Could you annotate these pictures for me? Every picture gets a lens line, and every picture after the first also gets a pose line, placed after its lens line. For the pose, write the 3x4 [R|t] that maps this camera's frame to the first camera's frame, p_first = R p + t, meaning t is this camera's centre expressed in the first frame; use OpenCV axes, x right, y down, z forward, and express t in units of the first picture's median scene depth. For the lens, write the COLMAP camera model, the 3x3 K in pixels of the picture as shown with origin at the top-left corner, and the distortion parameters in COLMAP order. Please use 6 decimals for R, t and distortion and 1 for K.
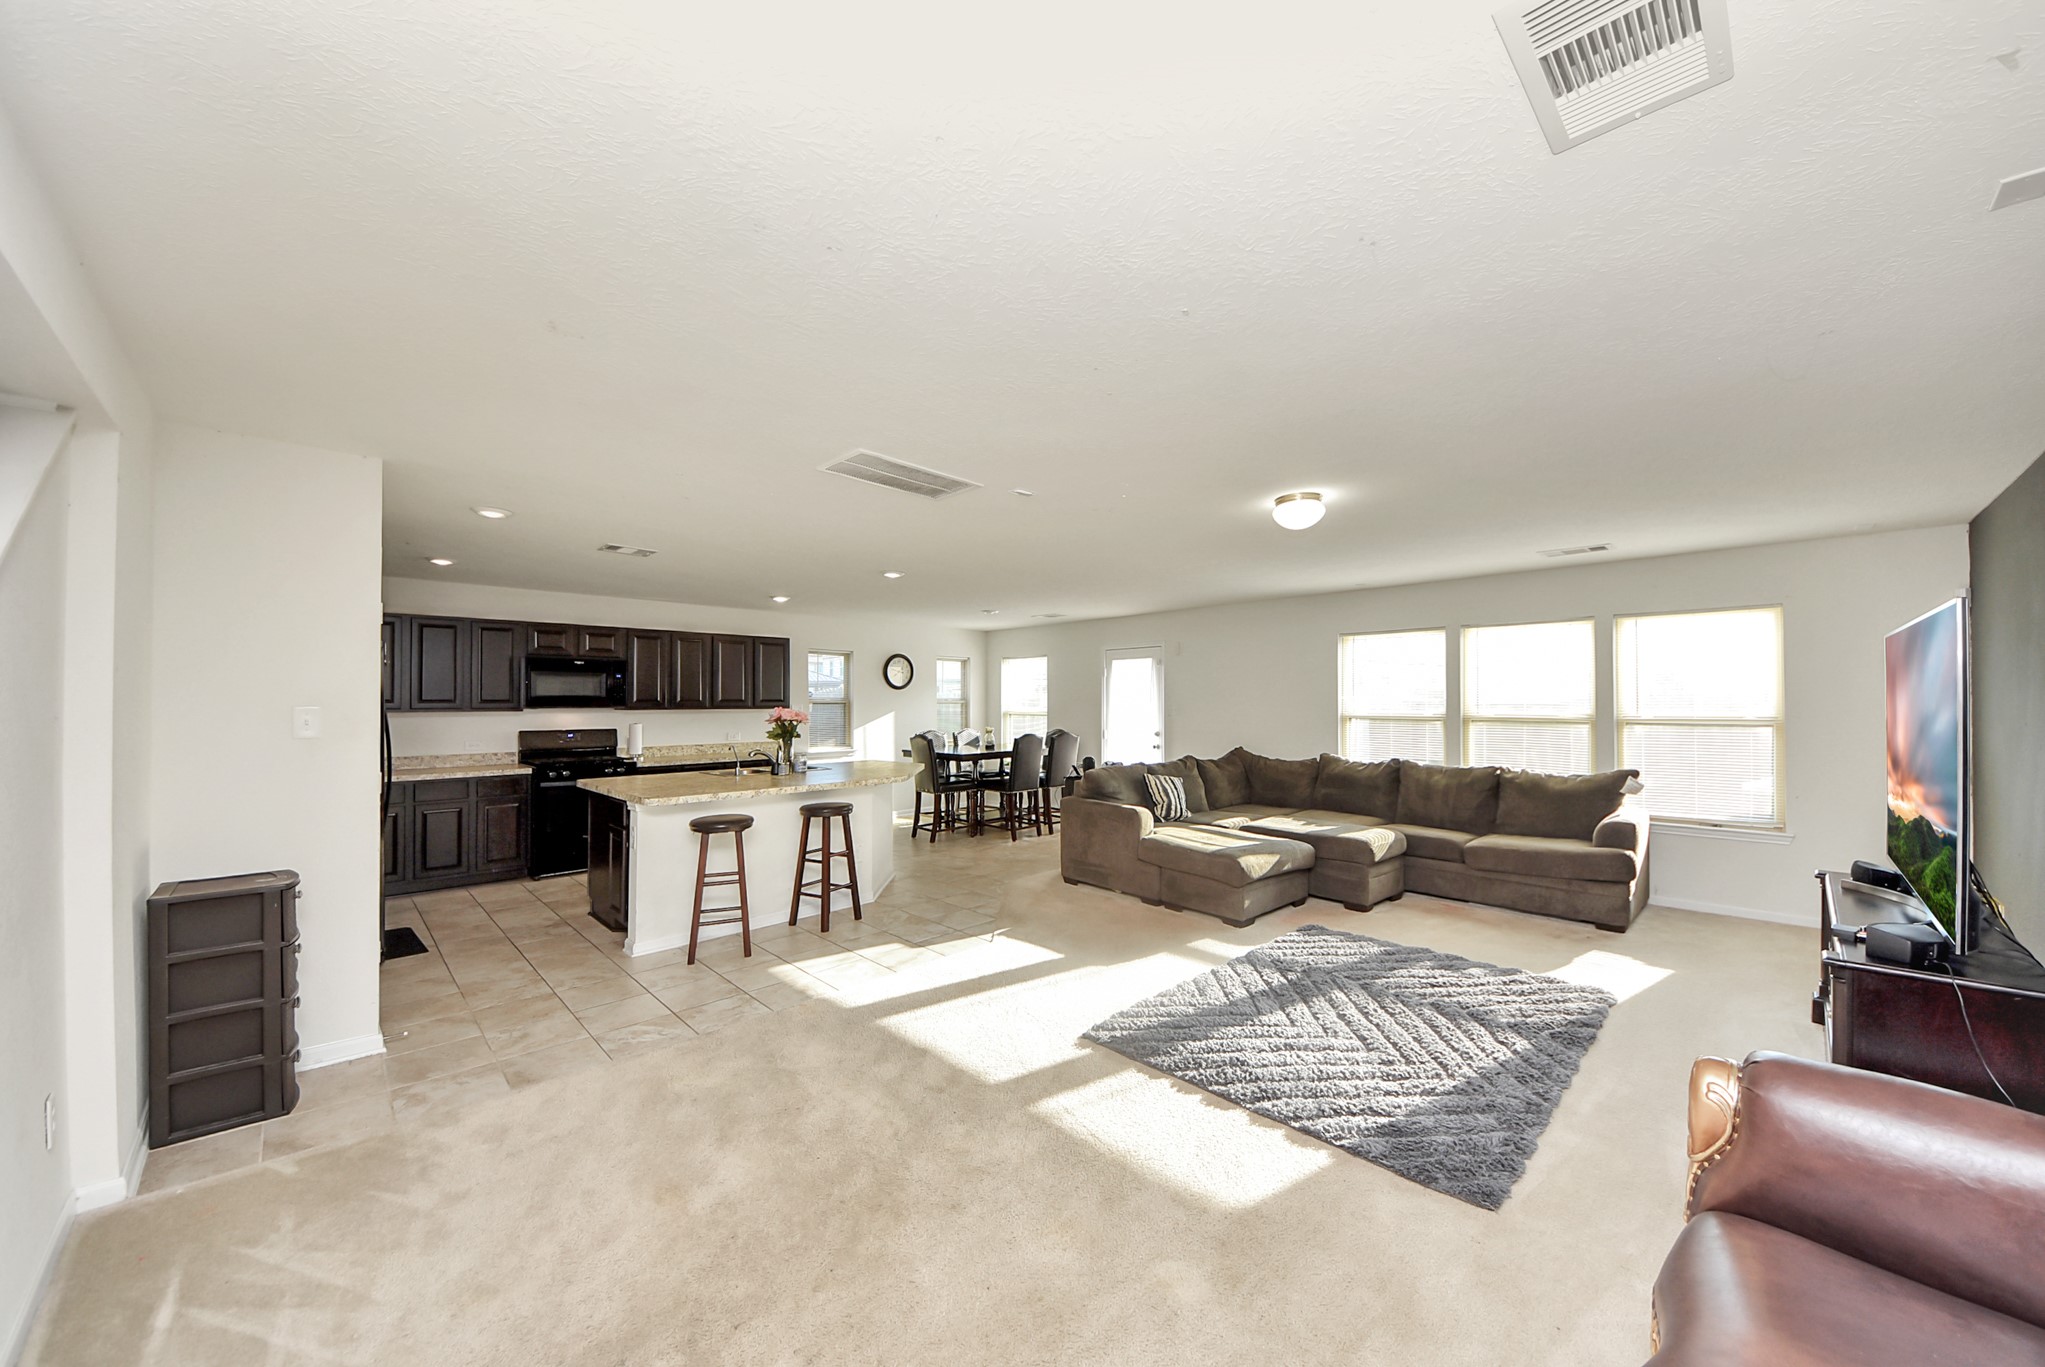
lens RADIAL K [[717.3, 0, 1000.6], [0, 717.3, 697.7], [0, 0, 1]] dist [0.000312, -0.000094]
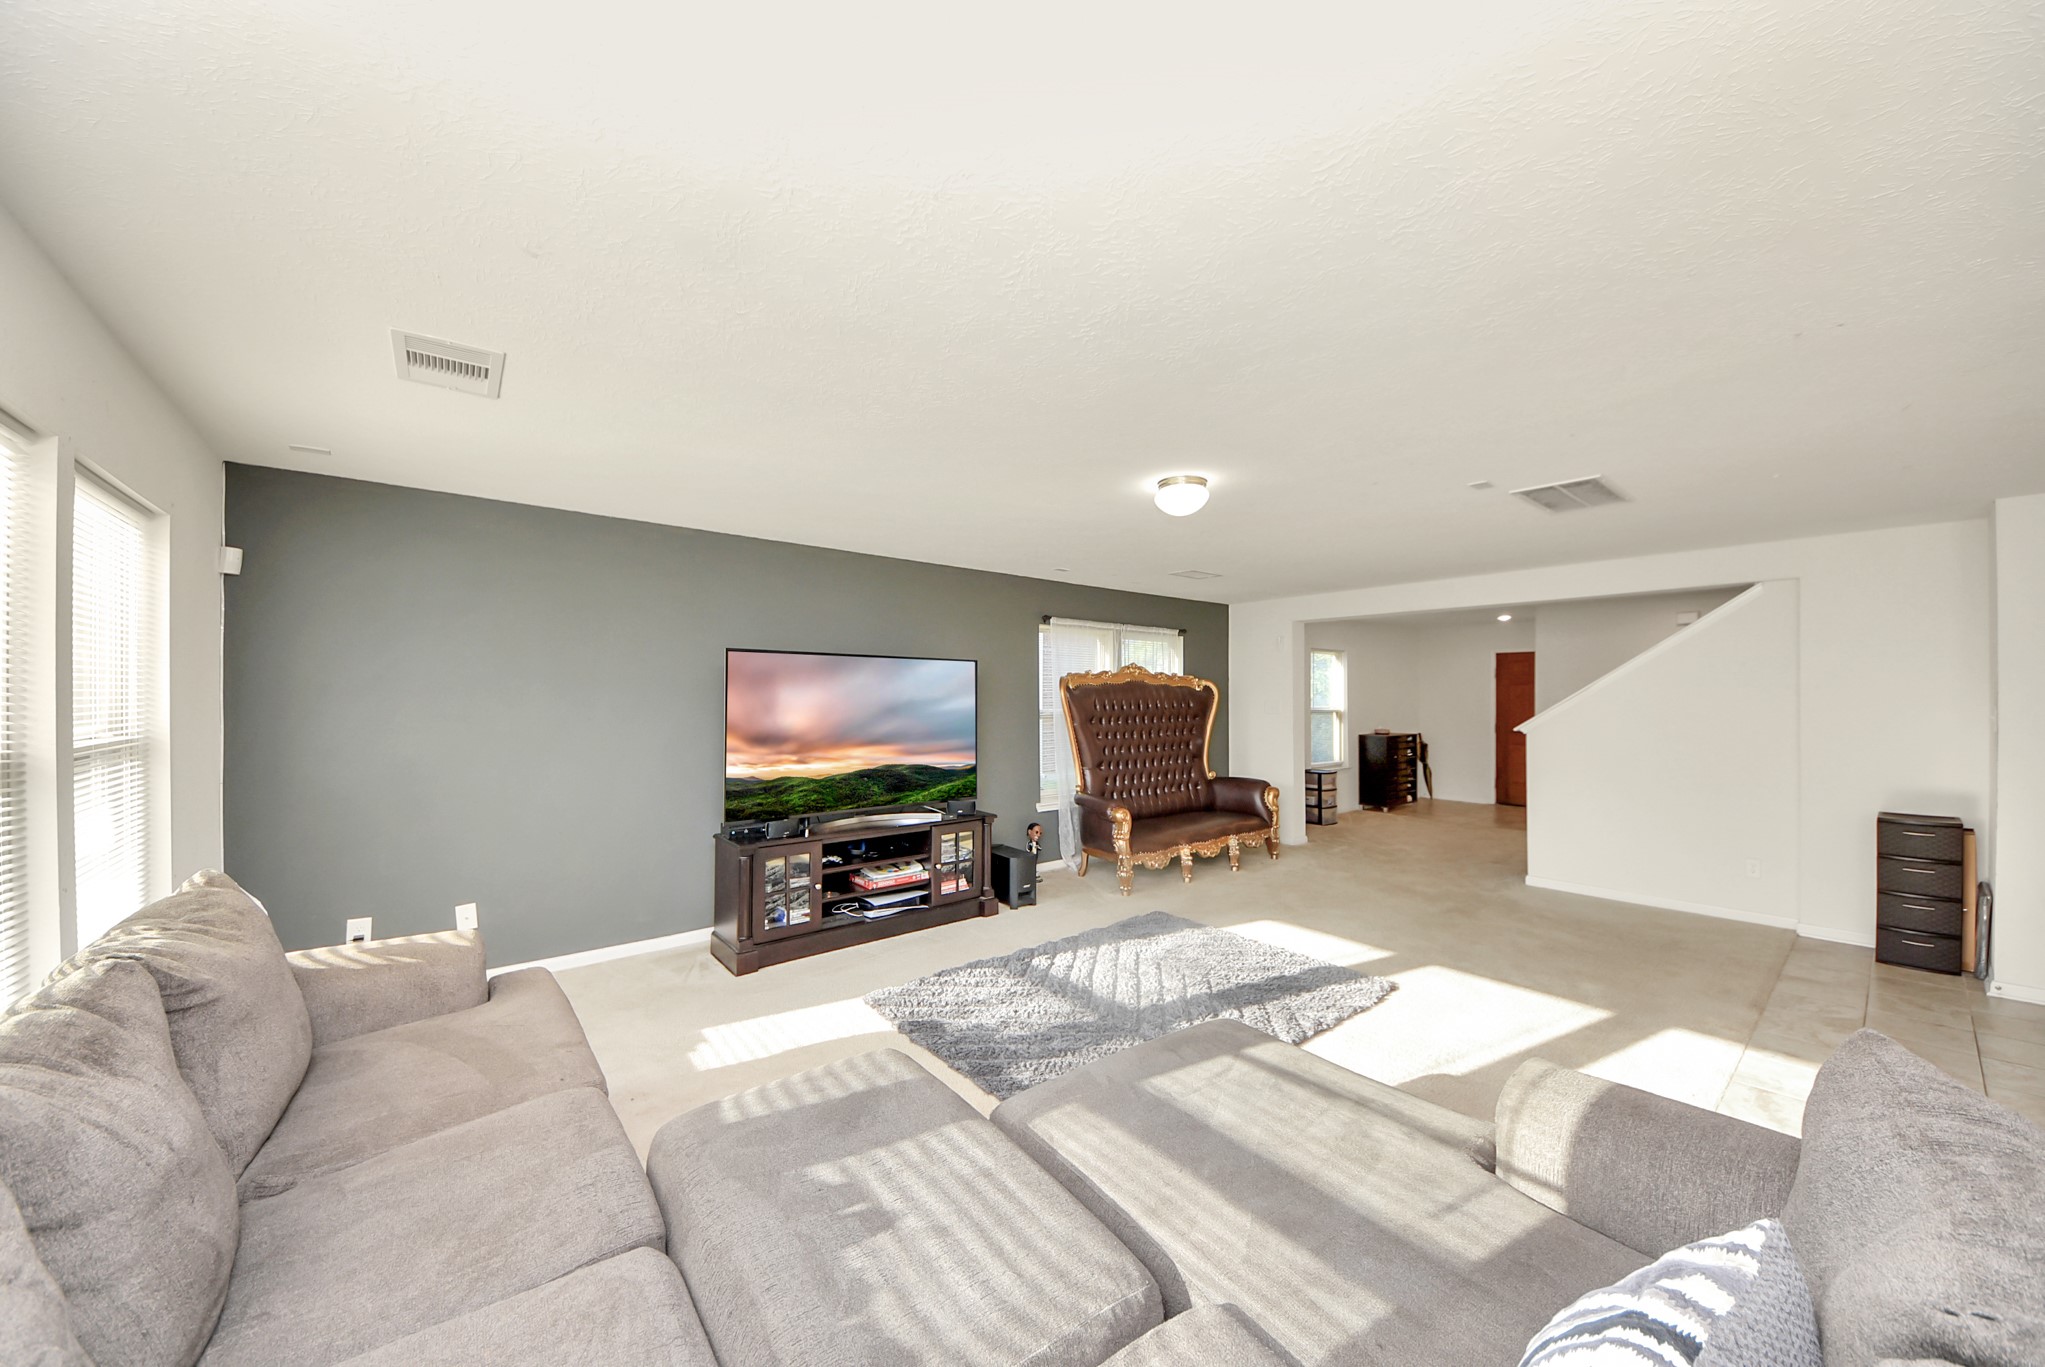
lens RADIAL K [[717.3, 0, 1000.6], [0, 717.3, 697.7], [0, 0, 1]] dist [0.000312, -0.000094]
pose [[-0.996063, -0.000416, 0.088643, 0.382207], [-0.000743, 0.999993, -0.003653, 0.002283], [-0.088641, -0.003704, -0.996057, 1.302441]]
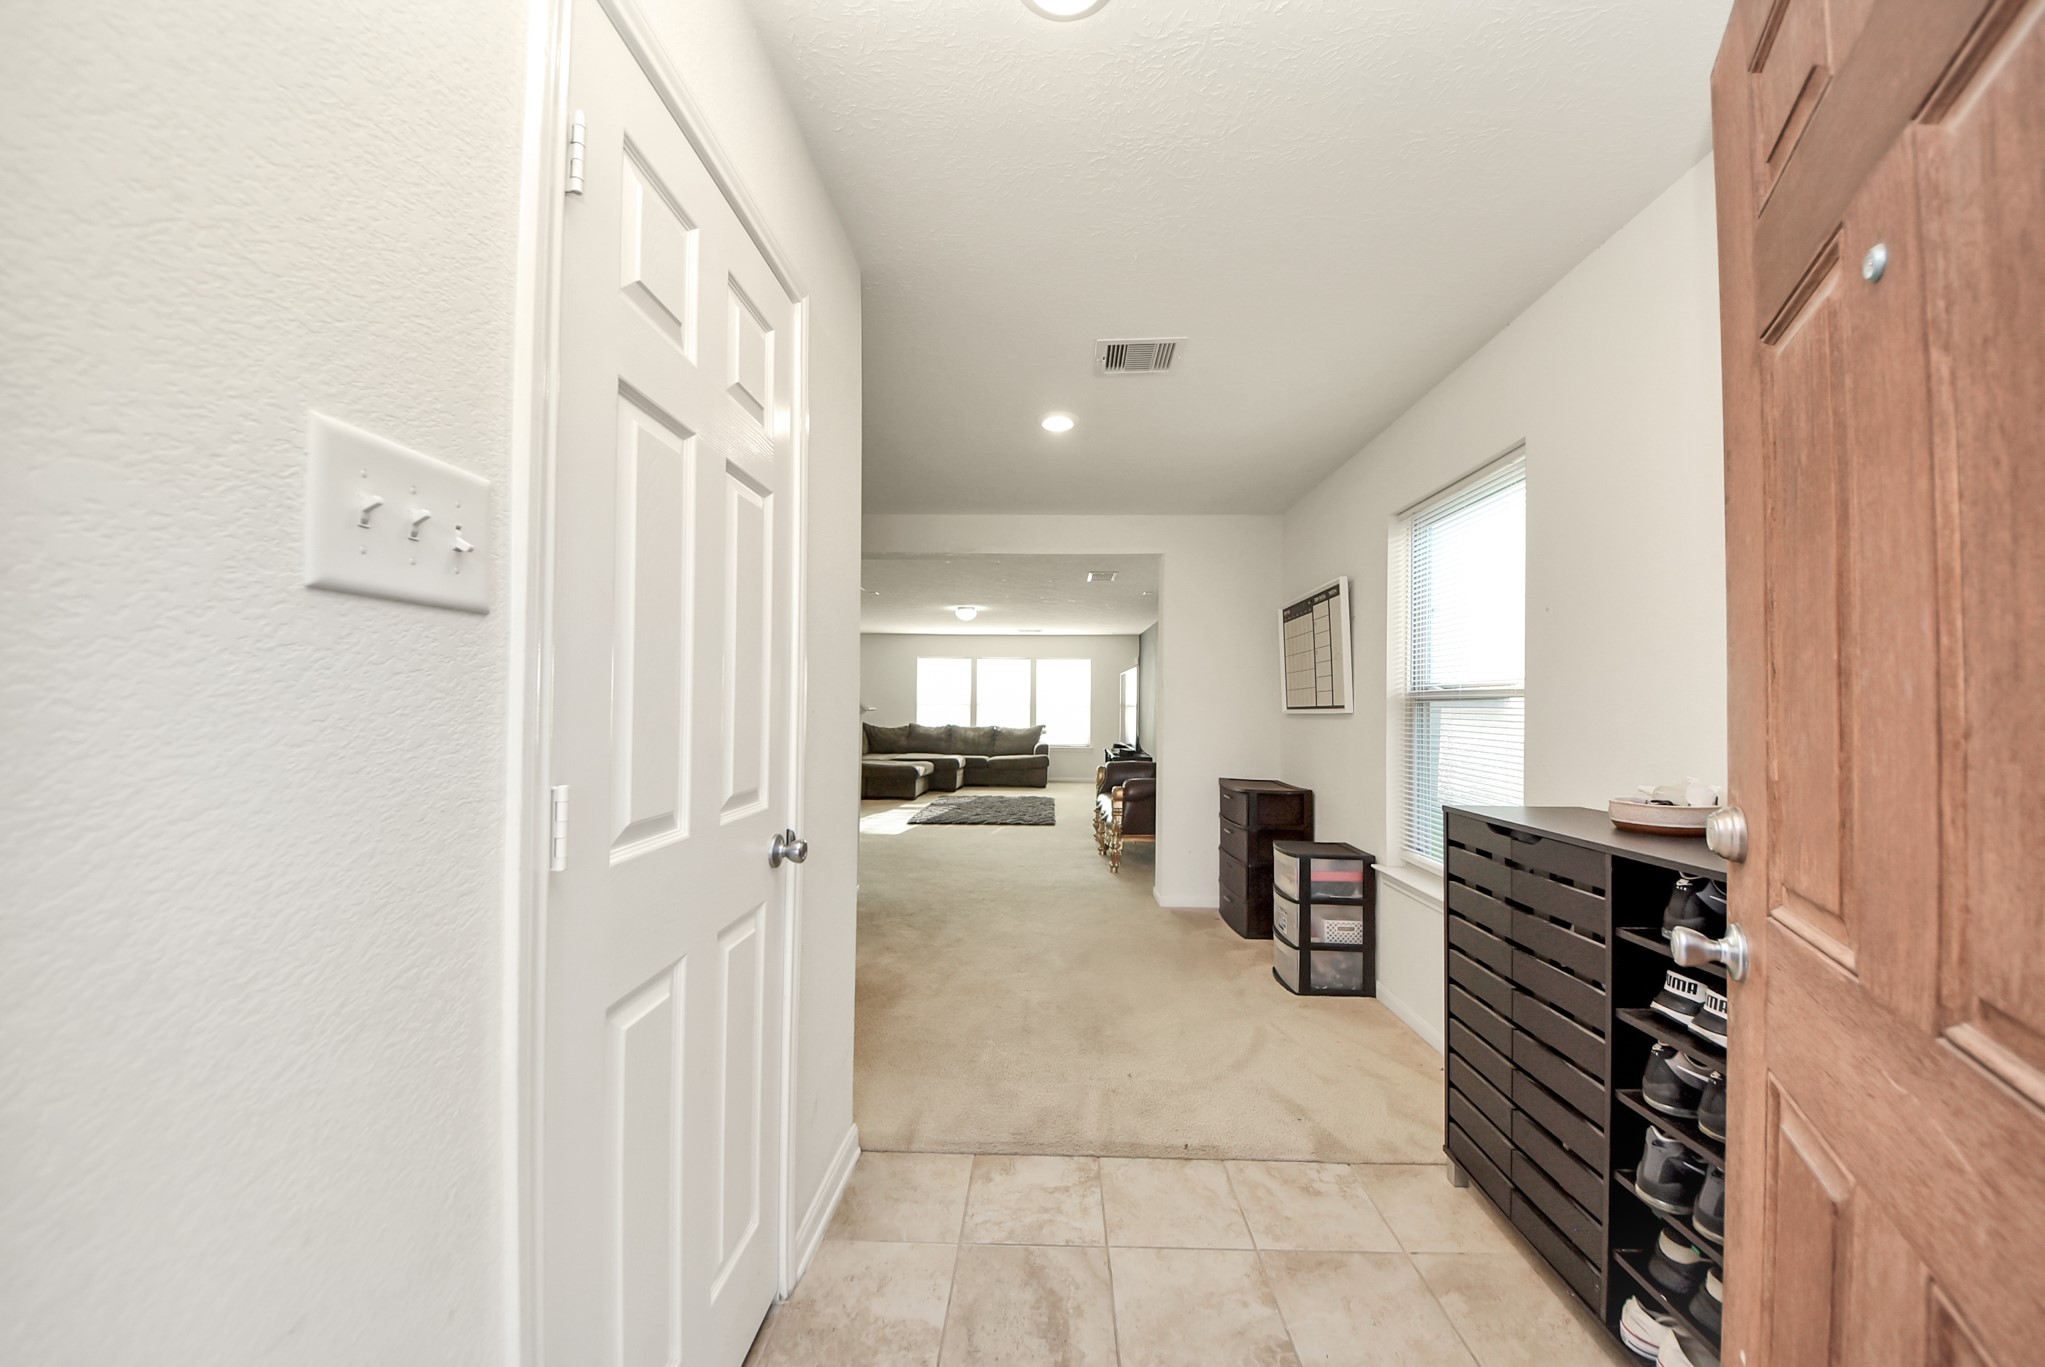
lens RADIAL K [[734.3, 0, 1033.9], [0, 734.3, 690.9], [0, 0, 1]] dist [0.000390, -0.000064]
pose [[0.709523, 0.021686, 0.704349, -0.817172], [-0.011496, 0.999750, -0.019201, 0.036158], [-0.704589, 0.005526, 0.709594, -0.668260]]
